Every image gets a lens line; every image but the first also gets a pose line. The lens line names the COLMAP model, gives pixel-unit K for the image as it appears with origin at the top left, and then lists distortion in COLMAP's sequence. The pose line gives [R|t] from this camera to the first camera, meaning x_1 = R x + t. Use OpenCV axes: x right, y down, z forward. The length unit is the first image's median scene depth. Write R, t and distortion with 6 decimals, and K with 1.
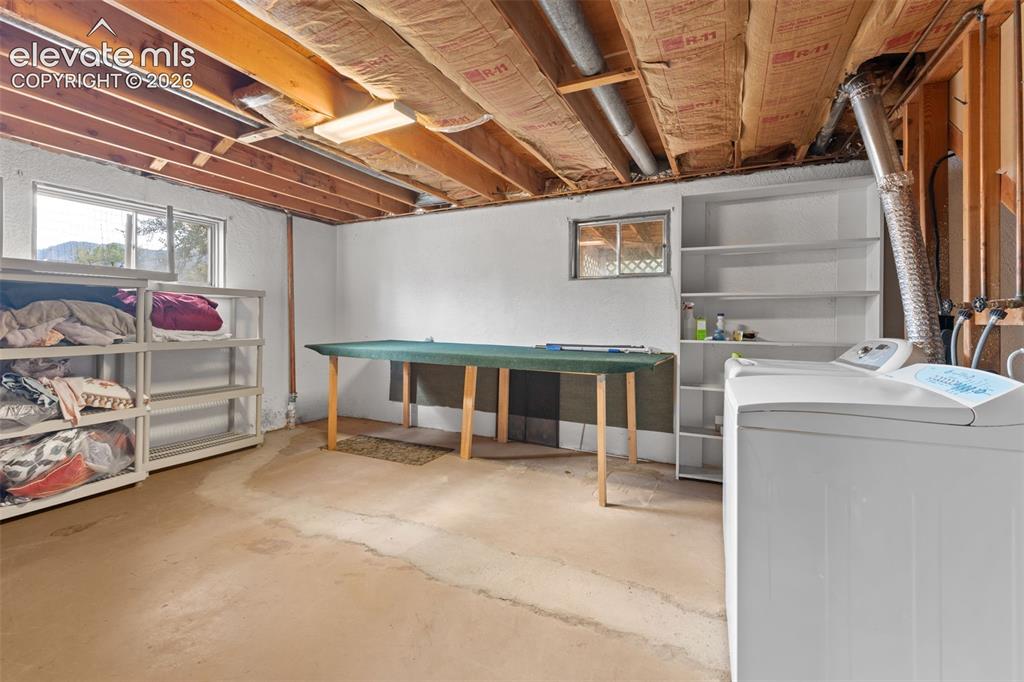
lens RADIAL K [[438.7, 0, 510.2], [0, 438.7, 321.6], [0, 0, 1]] dist [-0.000461, -0.000046]
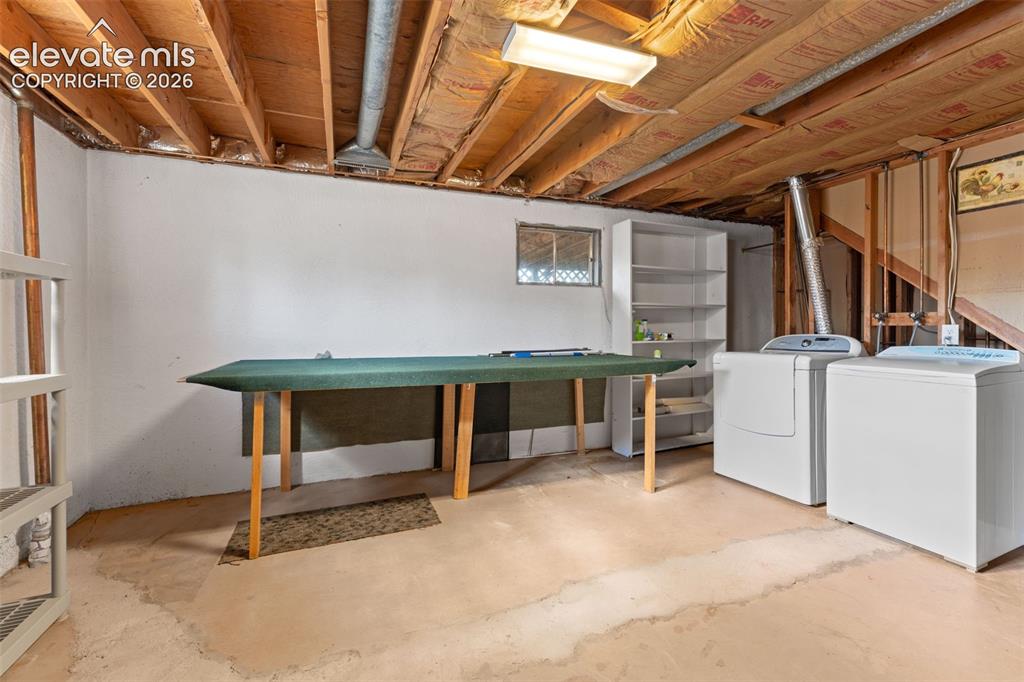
lens RADIAL K [[432.1, 0, 510.7], [0, 432.1, 330.4], [0, 0, 1]] dist [0.000526, -0.000036]
pose [[0.672748, -0.016110, 0.739696, -0.638824], [0.012718, 0.999867, 0.010209, -0.003469], [-0.739762, 0.002540, 0.672864, 0.406038]]
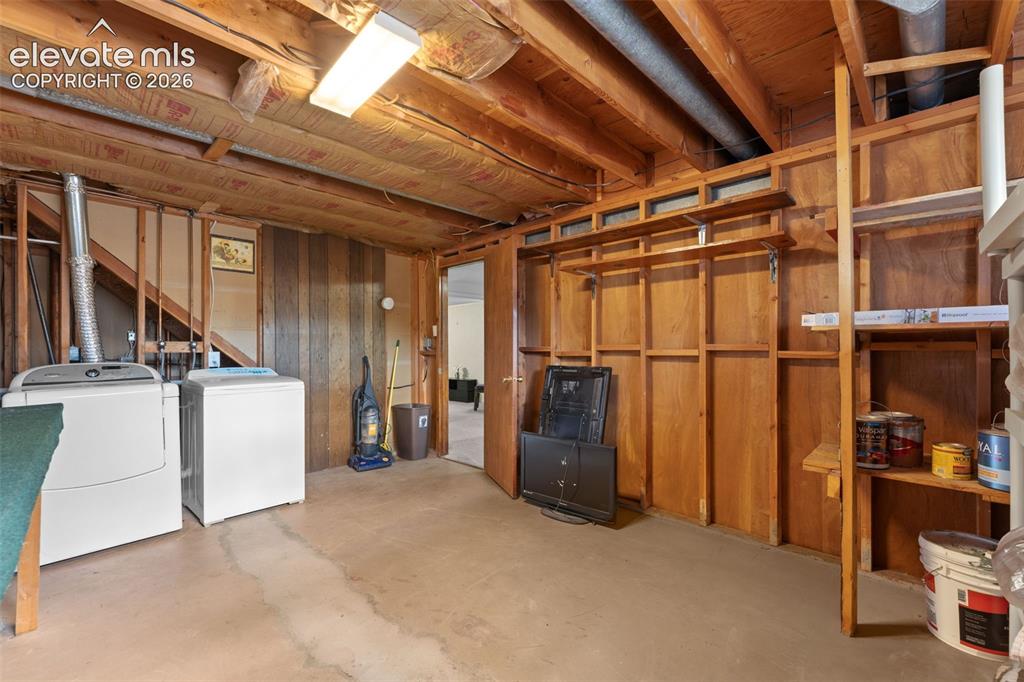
lens RADIAL K [[422.3, 0, 513.8], [0, 422.3, 352.2], [0, 0, 1]] dist [0.001399, 0.000141]
pose [[-0.952381, -0.003179, 0.304895, -0.524963], [0.000612, 0.999924, 0.012339, -0.006491], [-0.304911, 0.011938, -0.952306, 1.058620]]
